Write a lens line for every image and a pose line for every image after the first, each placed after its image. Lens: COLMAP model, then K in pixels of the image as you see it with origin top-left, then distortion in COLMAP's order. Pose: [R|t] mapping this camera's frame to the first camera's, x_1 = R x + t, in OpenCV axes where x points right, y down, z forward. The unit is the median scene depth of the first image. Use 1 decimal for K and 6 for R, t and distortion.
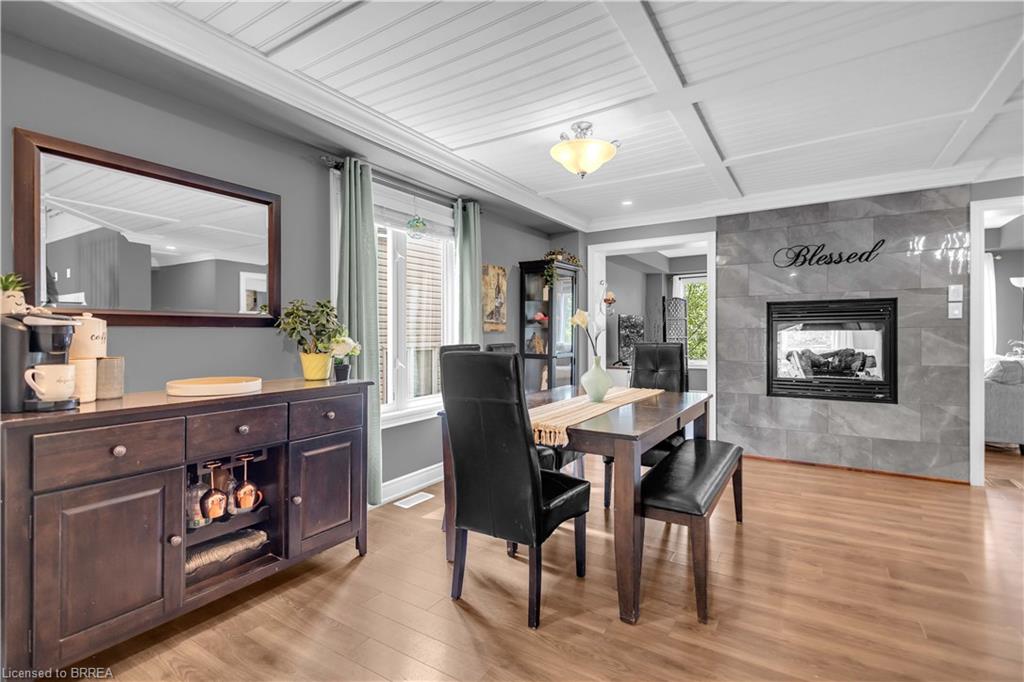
lens RADIAL K [[471.7, 0, 512.9], [0, 471.7, 331.8], [0, 0, 1]] dist [0.003545, 0.000518]
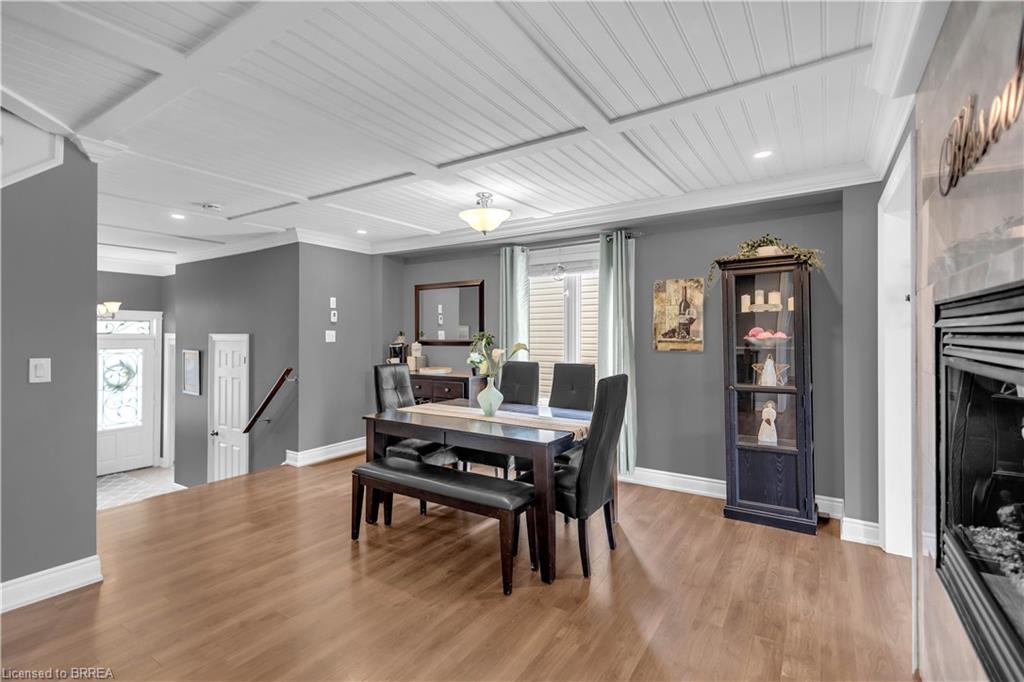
lens RADIAL K [[471.7, 0, 513.2], [0, 471.7, 333.7], [0, 0, 1]] dist [0.003545, 0.000518]
pose [[-0.017829, -0.003329, -0.999836, 0.858755], [0.001142, 0.999994, -0.003350, -0.030750], [0.999840, -0.001202, -0.017825, 0.673372]]
